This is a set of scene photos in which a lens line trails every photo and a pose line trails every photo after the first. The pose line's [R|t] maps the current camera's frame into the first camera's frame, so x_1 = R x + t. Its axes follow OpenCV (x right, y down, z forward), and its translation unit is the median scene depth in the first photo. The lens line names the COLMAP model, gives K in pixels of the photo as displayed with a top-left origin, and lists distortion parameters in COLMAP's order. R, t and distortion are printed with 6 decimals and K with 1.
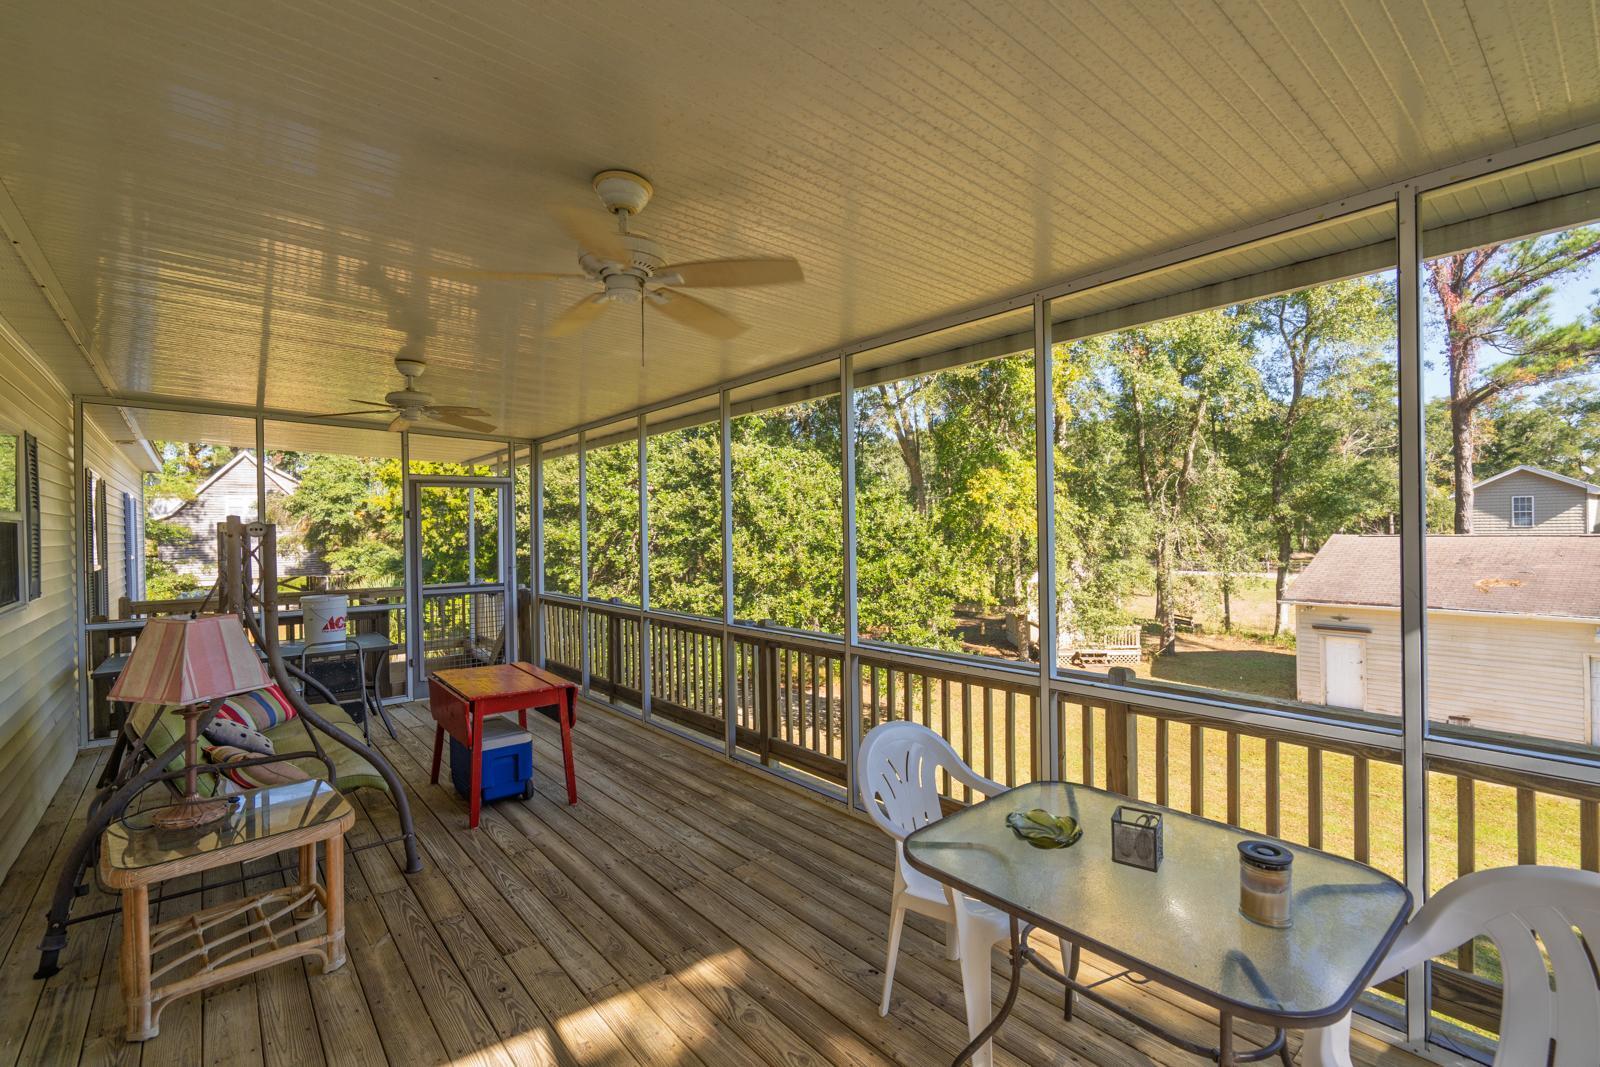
lens RADIAL K [[715.2, 0, 796.8], [0, 715.2, 534.6], [0, 0, 1]] dist [-0.001210, 0.000915]
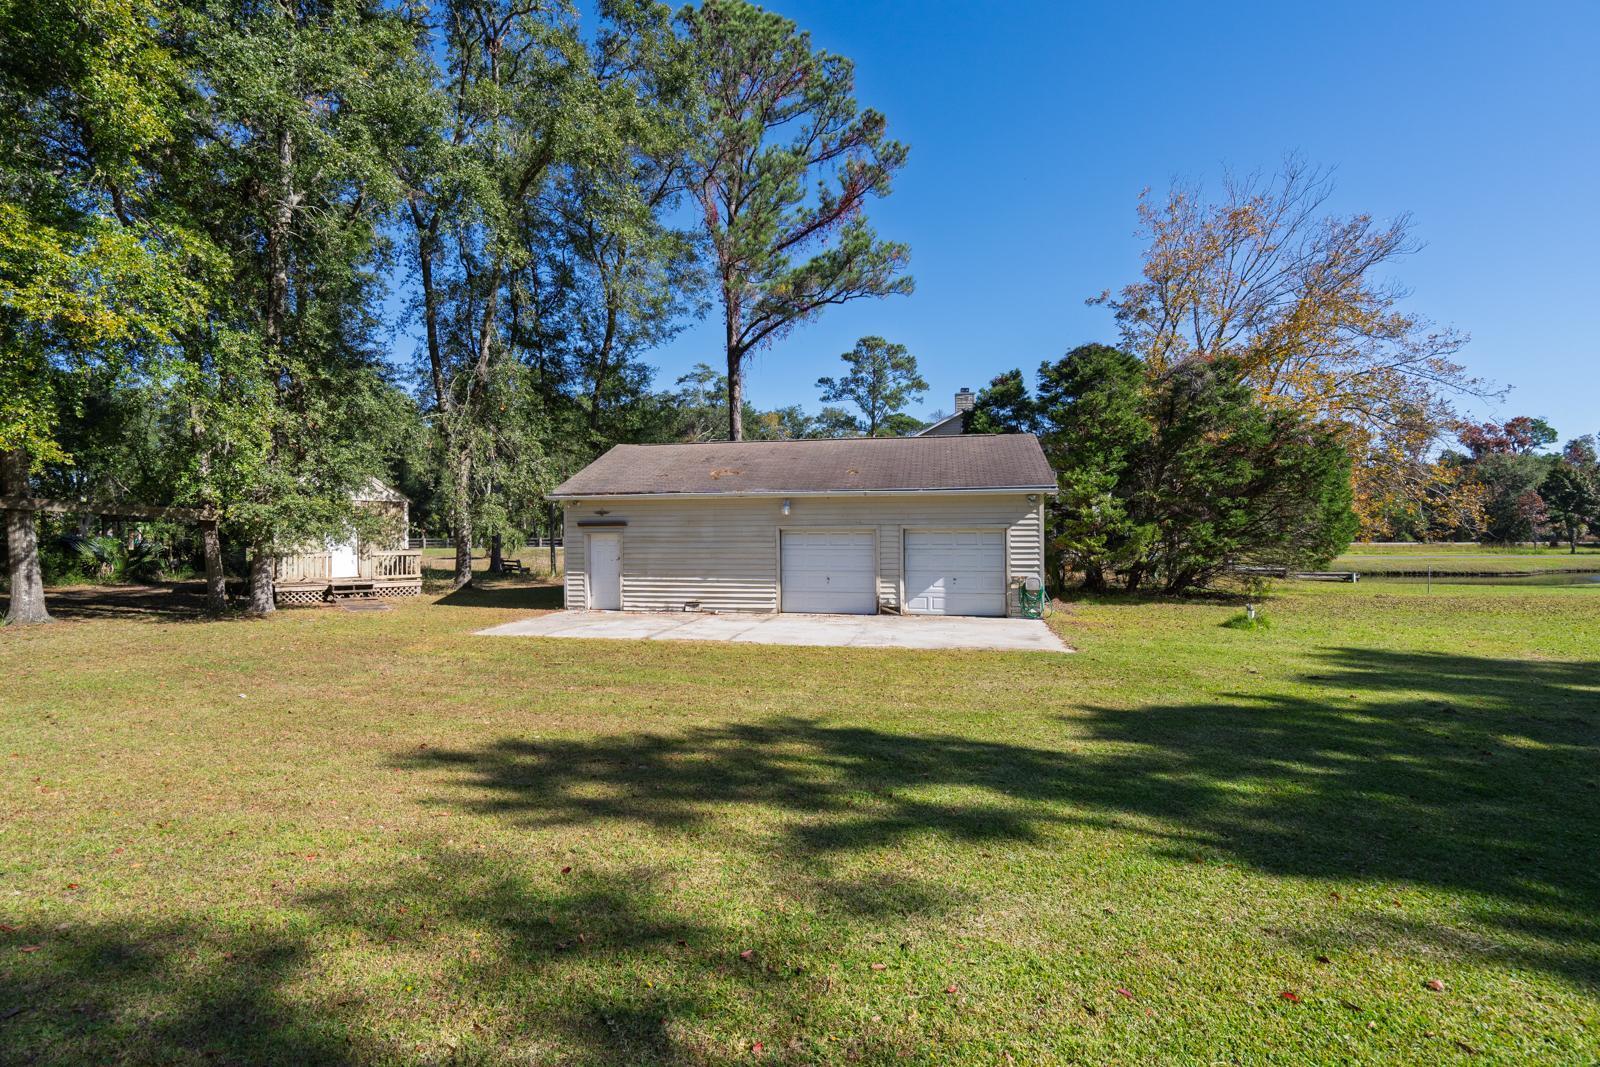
lens RADIAL K [[715.2, 0, 798.6], [0, 715.2, 531.8], [0, 0, 1]] dist [-0.001210, 0.000915]
pose [[0.724730, 0.022213, 0.688674, 0.309755], [-0.011444, 0.999730, -0.020202, 0.157792], [-0.688938, 0.006760, 0.724789, 0.157144]]
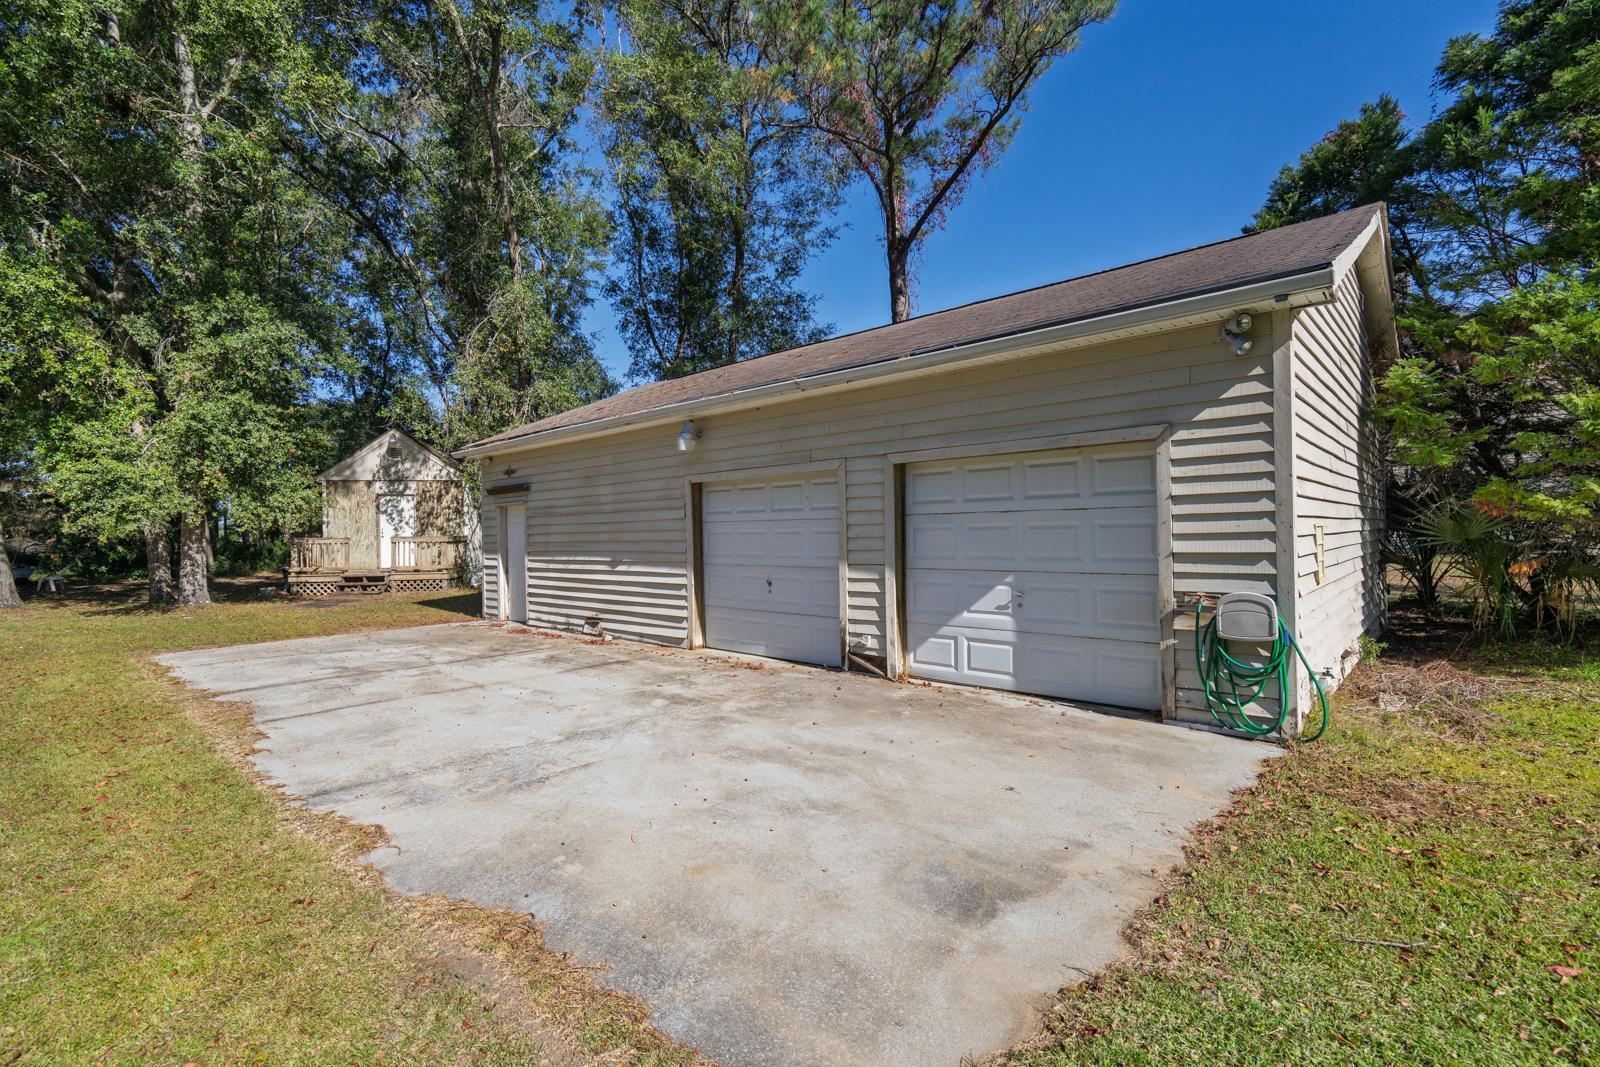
lens RADIAL K [[715.2, 0, 798.8], [0, 715.2, 531.6], [0, 0, 1]] dist [-0.001210, 0.000915]
pose [[0.976200, 0.008893, 0.216692, 0.869330], [-0.006544, 0.999912, -0.011557, 0.172217], [-0.216775, 0.009864, 0.976172, 0.363781]]
